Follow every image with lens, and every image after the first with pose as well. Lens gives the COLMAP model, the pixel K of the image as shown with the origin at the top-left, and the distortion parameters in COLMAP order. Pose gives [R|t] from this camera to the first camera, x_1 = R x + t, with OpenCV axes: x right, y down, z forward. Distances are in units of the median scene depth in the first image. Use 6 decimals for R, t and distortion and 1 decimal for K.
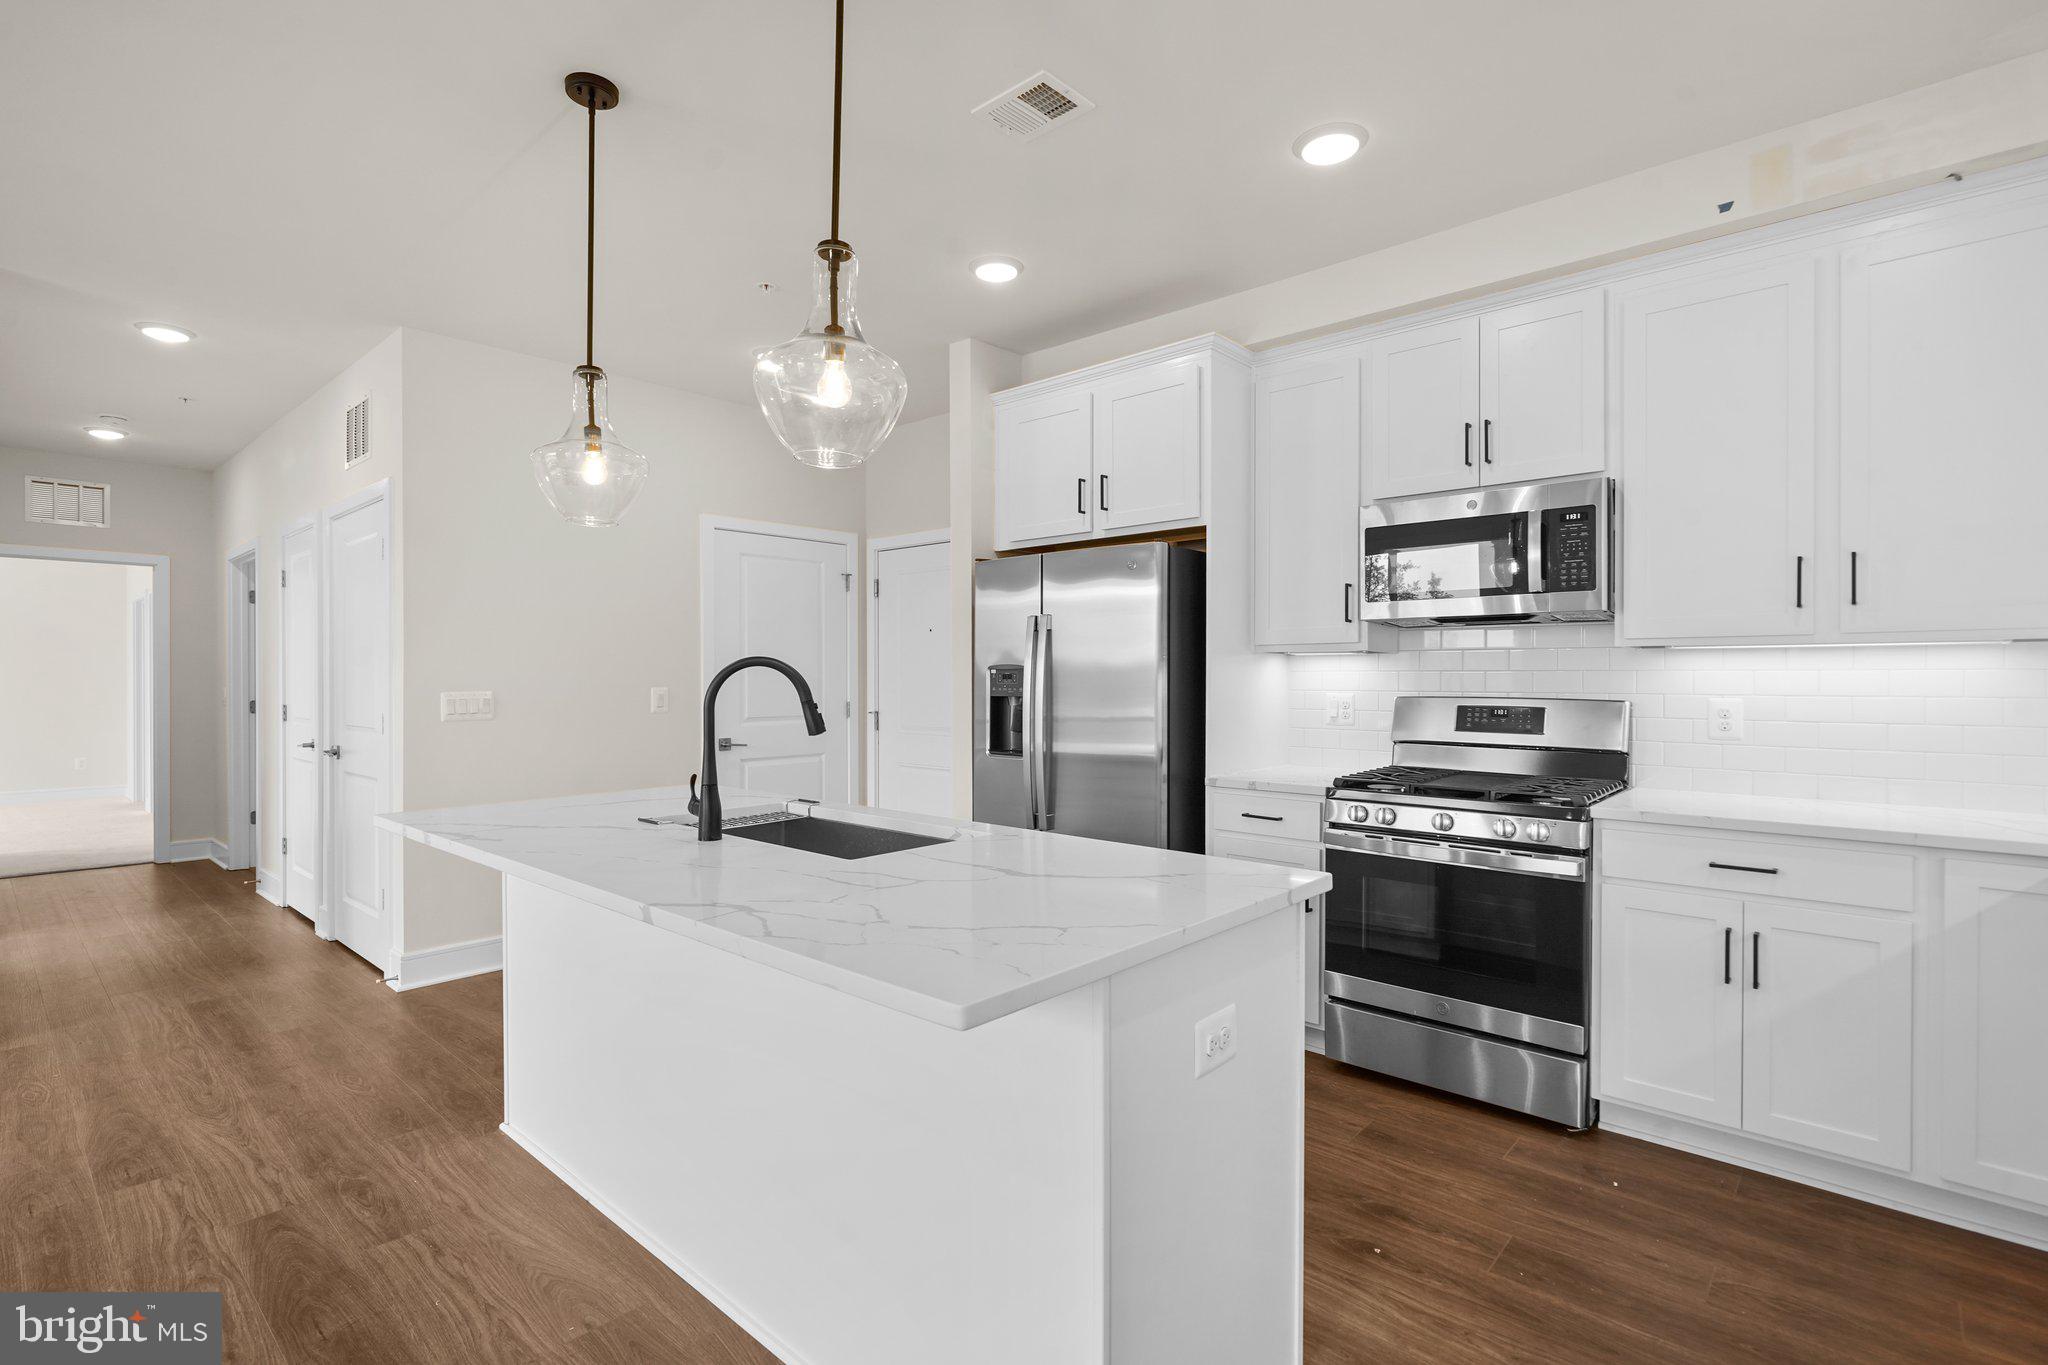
lens RADIAL K [[954.5, 0, 1023.8], [0, 954.5, 693.4], [0, 0, 1]] dist [-0.000523, 0.001755]
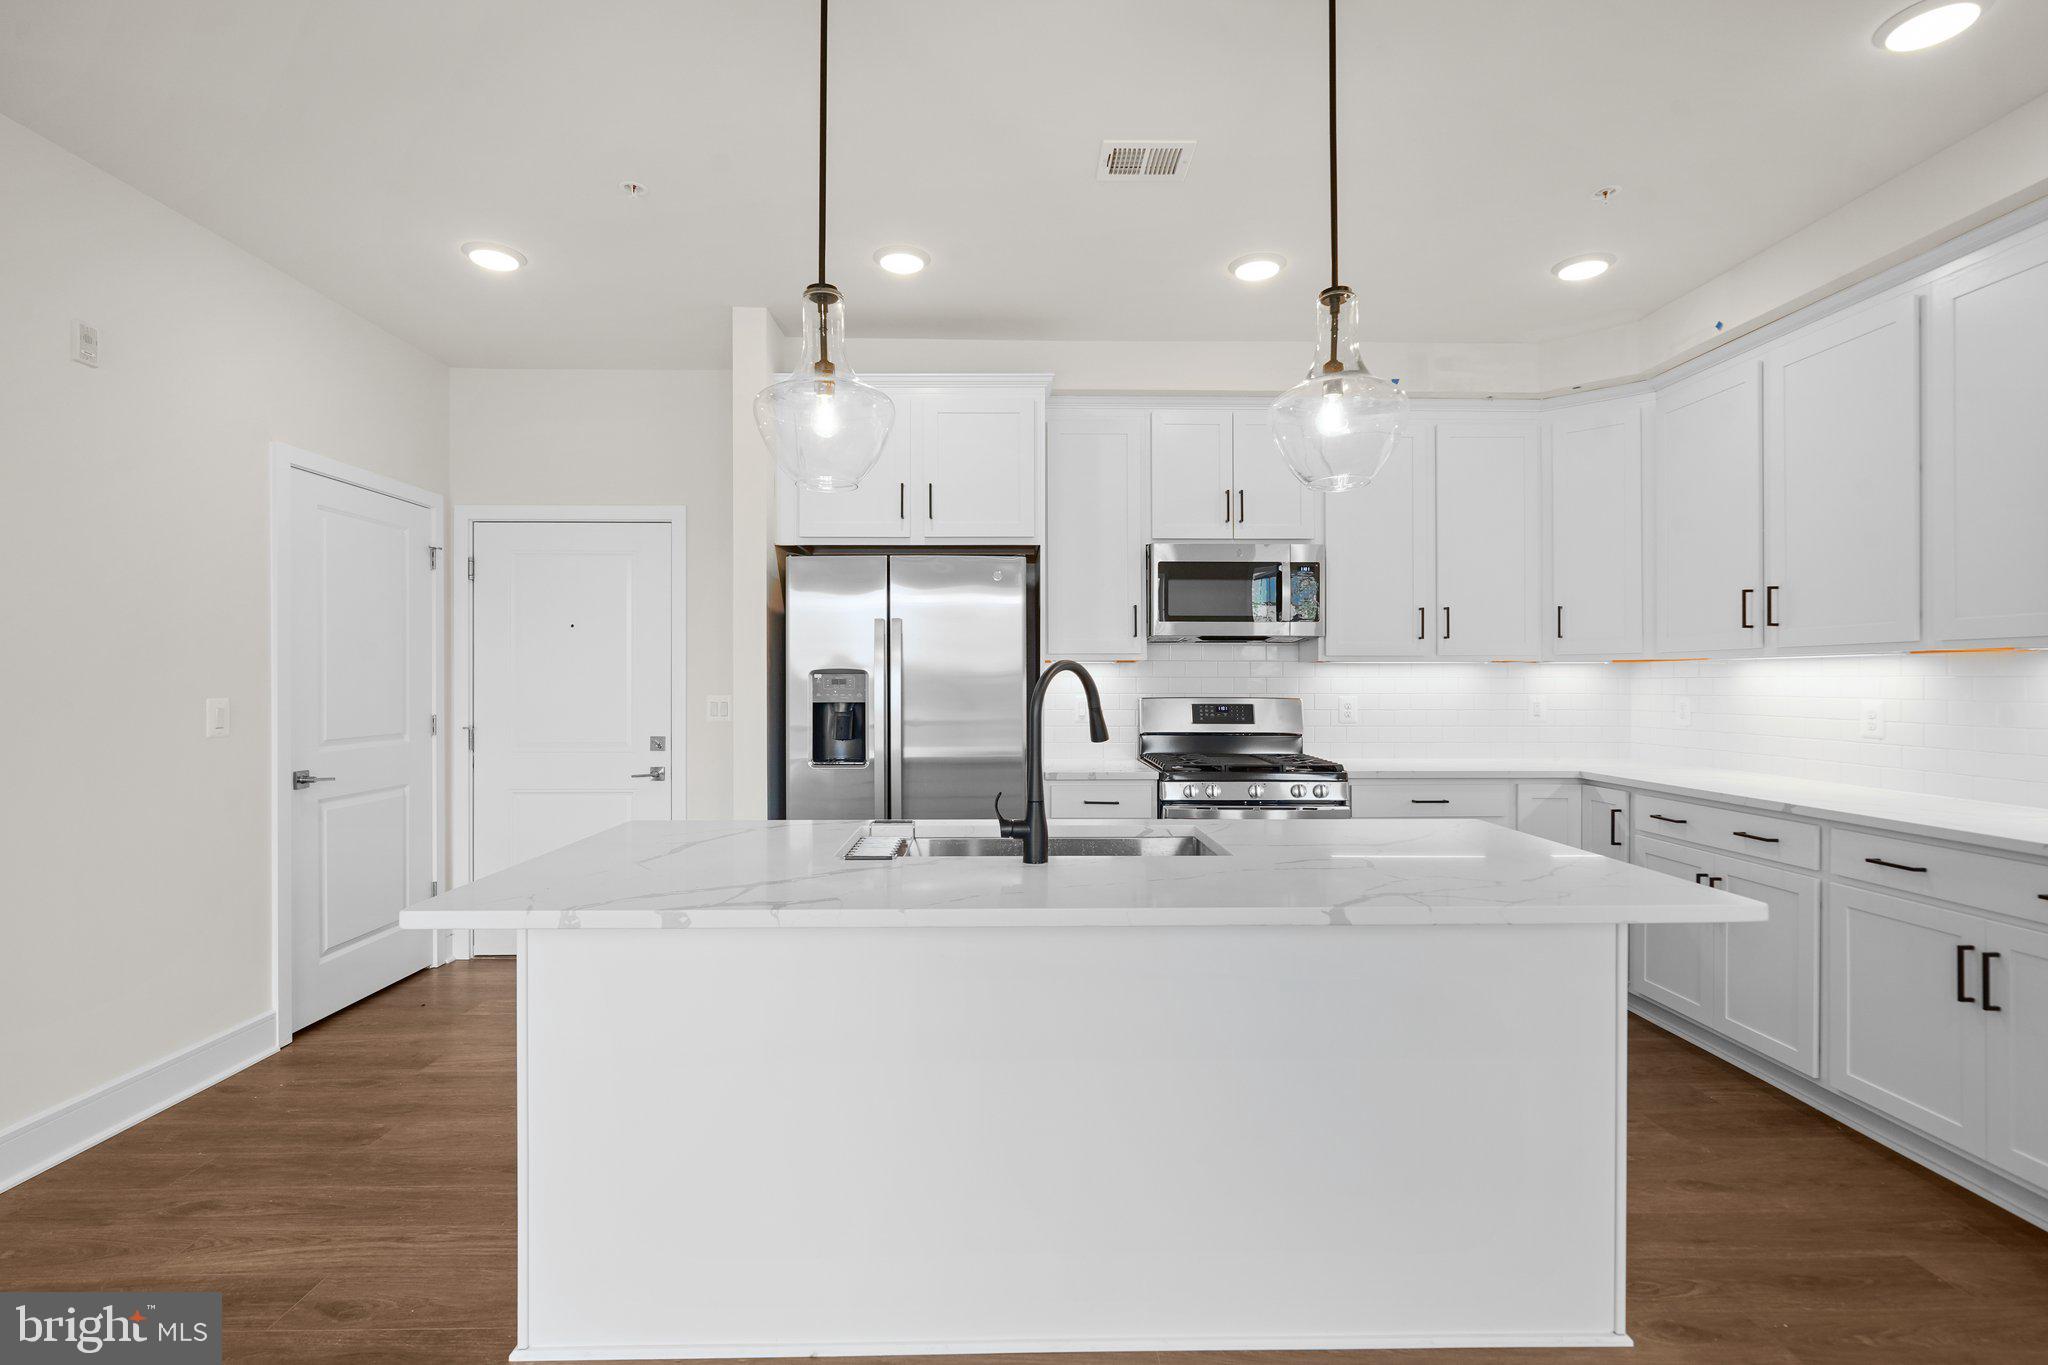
lens RADIAL K [[954.5, 0, 1010.0], [0, 954.5, 681.5], [0, 0, 1]] dist [-0.000523, 0.001755]
pose [[0.733341, 0.001377, 0.679859, -0.568154], [0.012520, 0.999801, -0.015531, -0.000701], [-0.679745, 0.019902, 0.733178, 0.207961]]
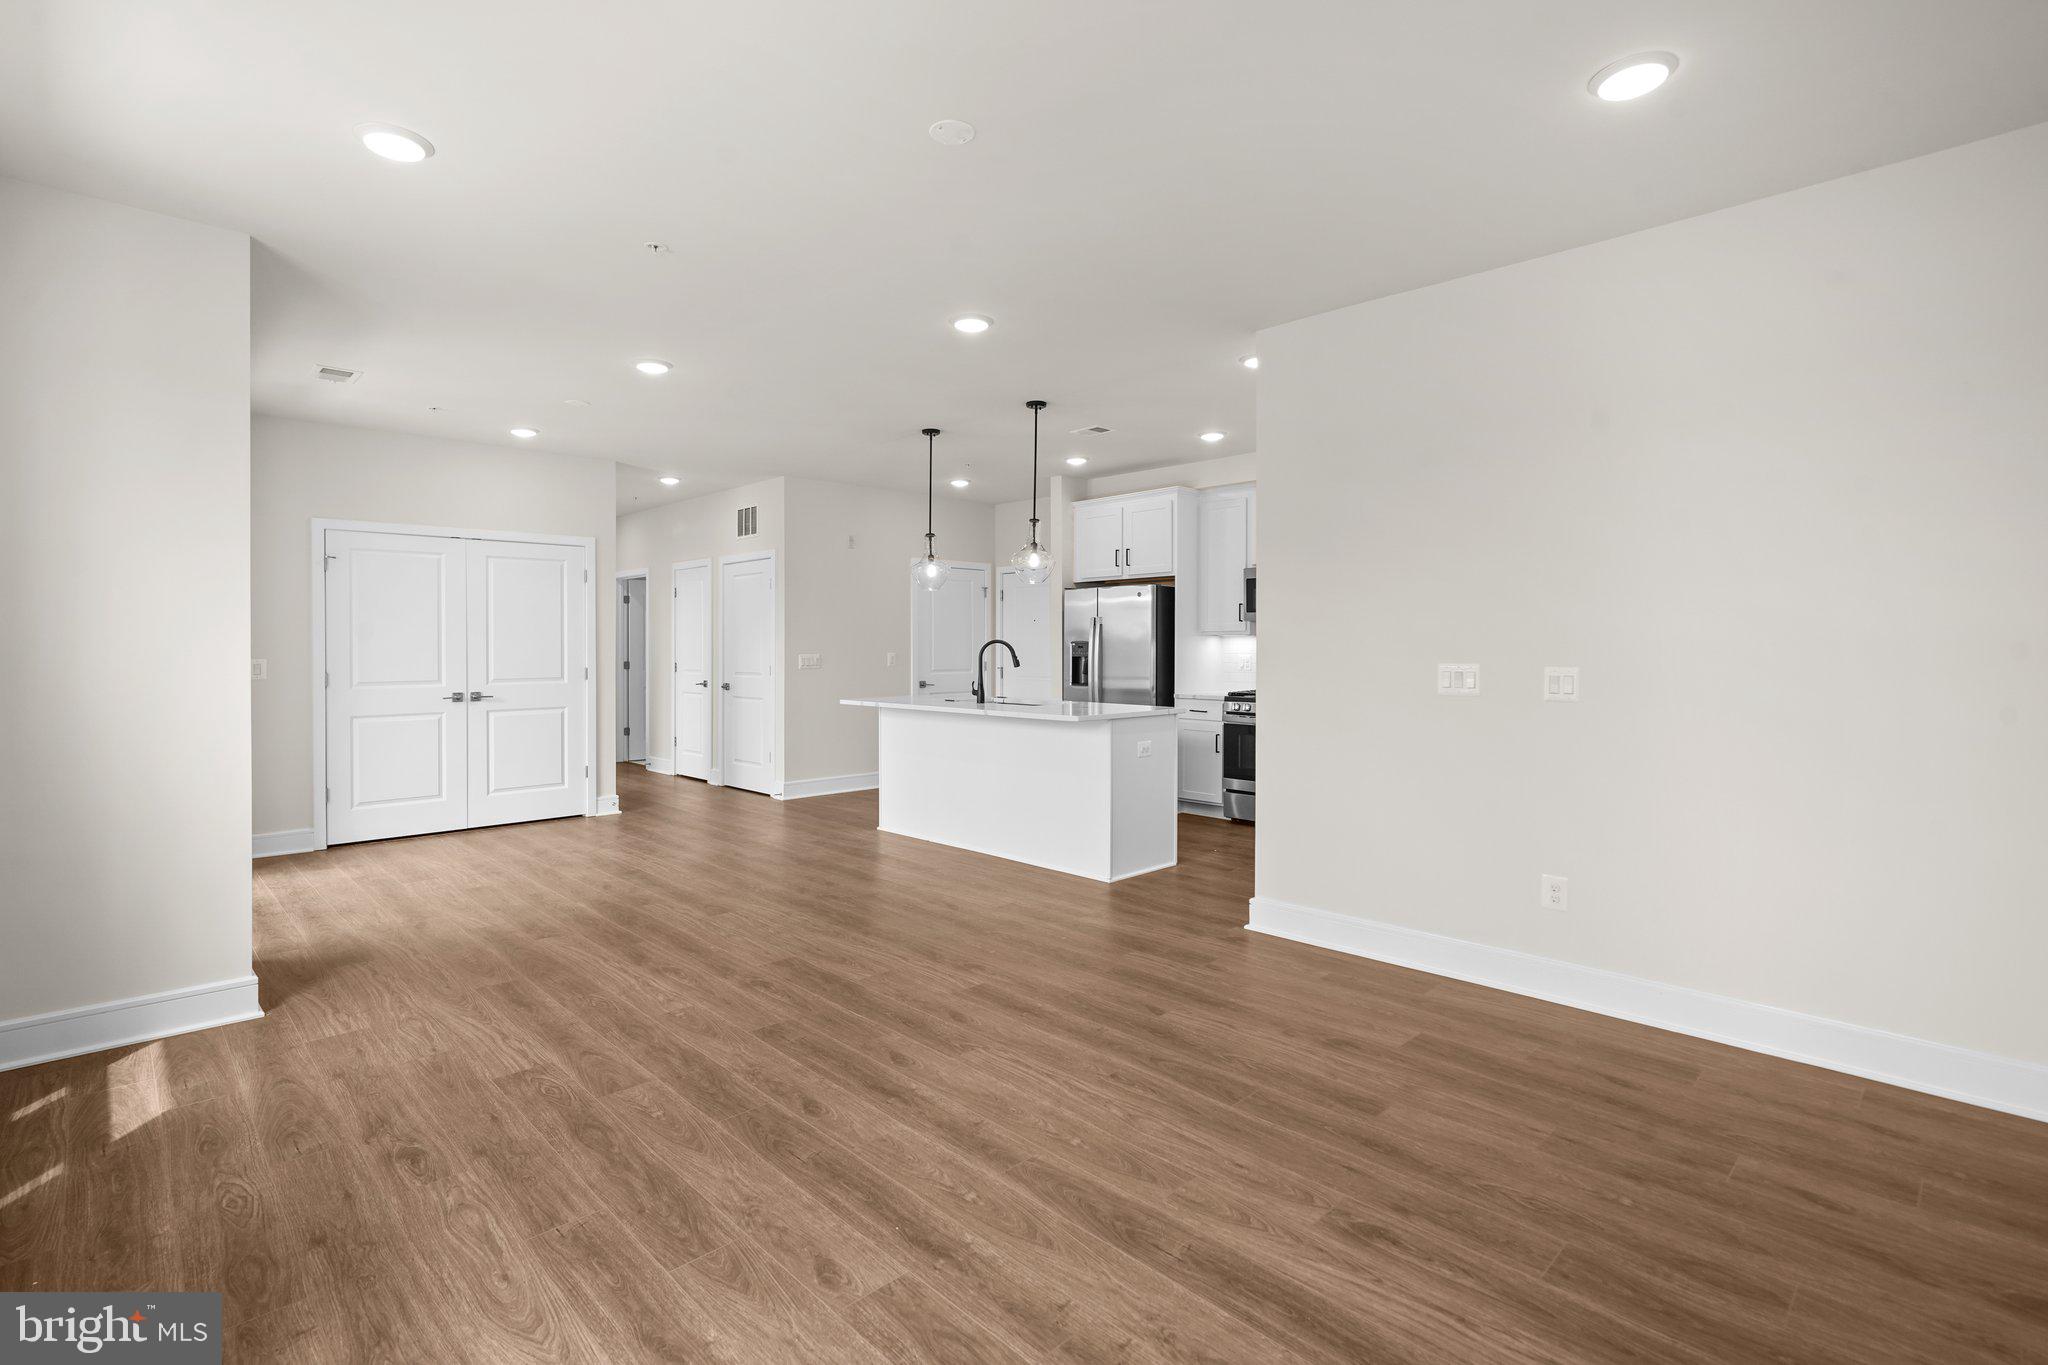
lens RADIAL K [[954.5, 0, 1017.0], [0, 954.5, 670.5], [0, 0, 1]] dist [-0.000523, 0.001755]
pose [[0.997590, 0.000751, -0.069374, -0.012020], [-0.000216, 0.999970, 0.007714, 0.018261], [0.069377, -0.007680, 0.997561, -1.110677]]
